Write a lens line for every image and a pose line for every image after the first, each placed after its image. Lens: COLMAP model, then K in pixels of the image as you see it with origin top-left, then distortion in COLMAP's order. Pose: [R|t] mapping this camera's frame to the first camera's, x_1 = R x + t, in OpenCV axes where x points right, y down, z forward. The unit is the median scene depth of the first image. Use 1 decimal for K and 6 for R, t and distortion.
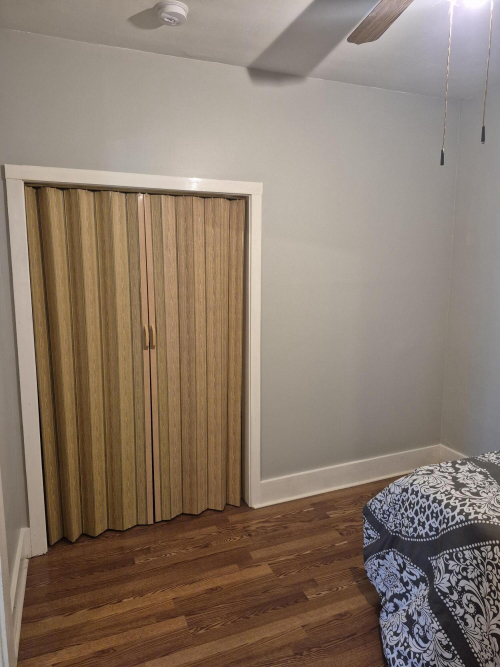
lens RADIAL K [[468.3, 0, 250.3], [0, 468.3, 333.1], [0, 0, 1]] dist [-0.005796, -0.013615]
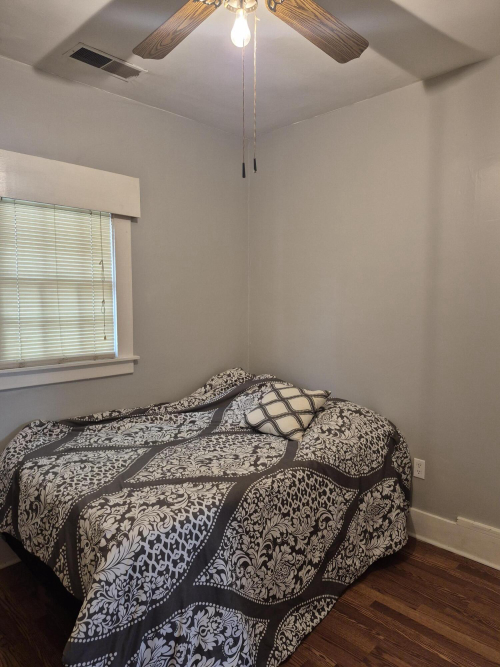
lens RADIAL K [[468.3, 0, 250.3], [0, 468.3, 333.4], [0, 0, 1]] dist [-0.005796, -0.013615]
pose [[-0.399723, -0.070118, 0.913950, -0.479977], [0.140808, 0.980539, 0.136810, -0.119549], [-0.905756, 0.183378, -0.382071, 1.166732]]
